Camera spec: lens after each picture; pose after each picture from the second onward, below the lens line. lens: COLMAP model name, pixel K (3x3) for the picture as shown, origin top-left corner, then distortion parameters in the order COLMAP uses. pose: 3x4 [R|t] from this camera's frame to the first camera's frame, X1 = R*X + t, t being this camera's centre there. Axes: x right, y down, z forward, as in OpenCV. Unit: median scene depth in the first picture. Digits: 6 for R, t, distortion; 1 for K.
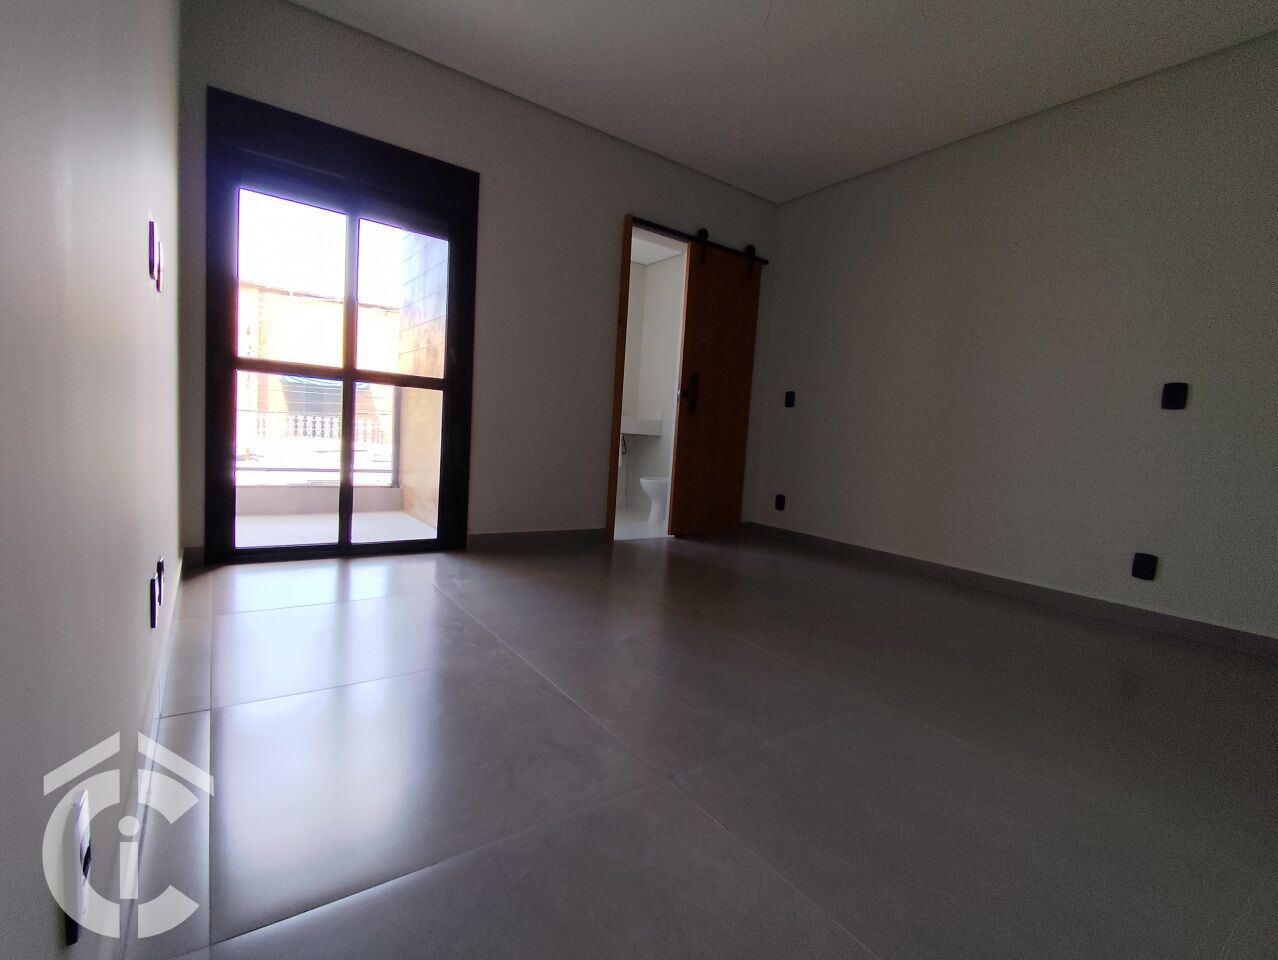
lens RADIAL K [[587.2, 0, 645.2], [0, 587.2, 483.4], [0, 0, 1]] dist [0.053719, -0.037351]
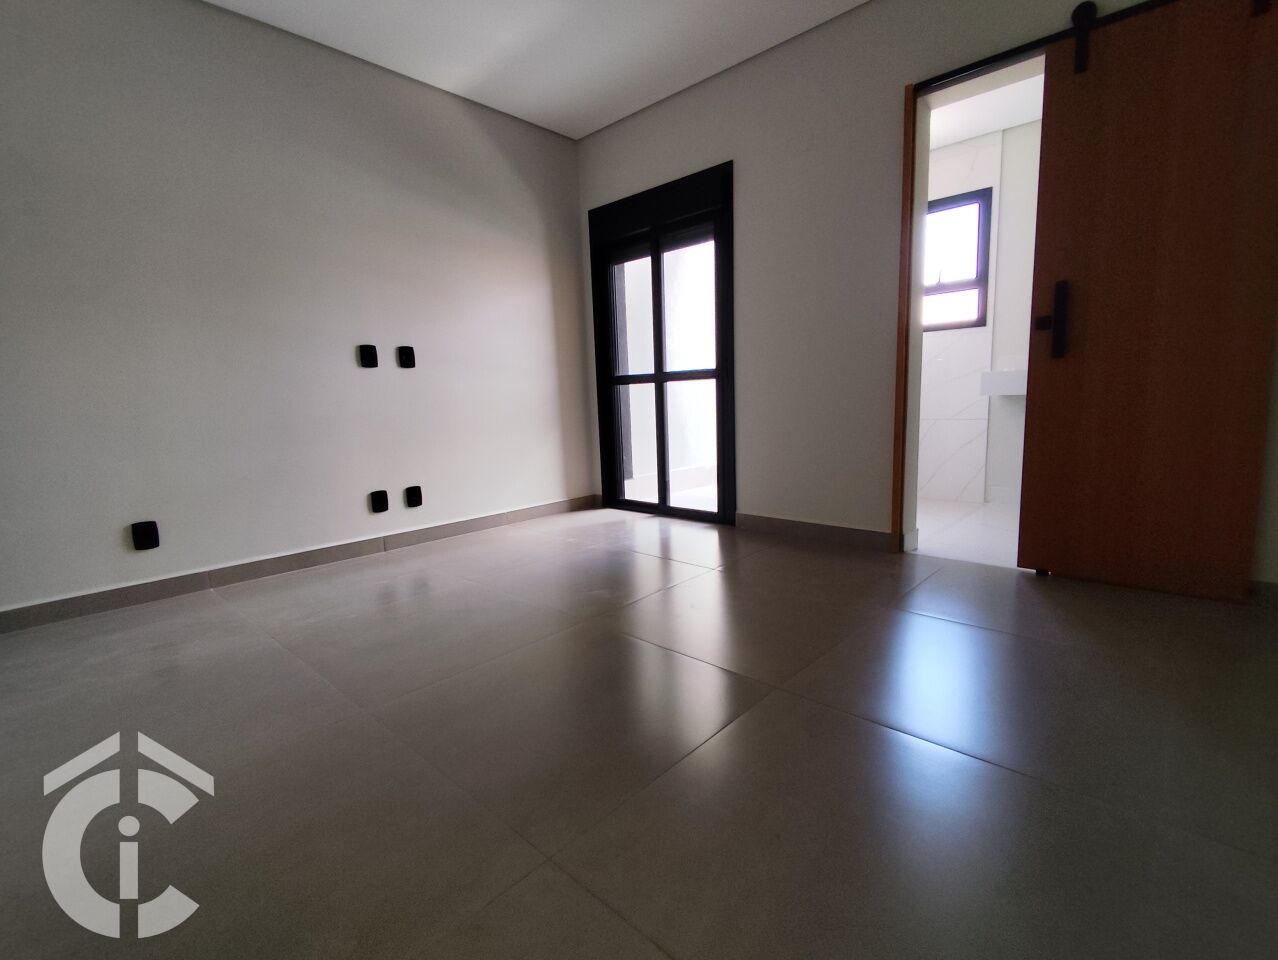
lens RADIAL K [[587.2, 0, 645.2], [0, 587.2, 483.4], [0, 0, 1]] dist [0.053719, -0.037351]
pose [[0.205640, 0.067750, -0.976280, 0.708658], [-0.031552, 0.997541, 0.062580, -0.027758], [0.978119, 0.017934, 0.207272, 0.641418]]
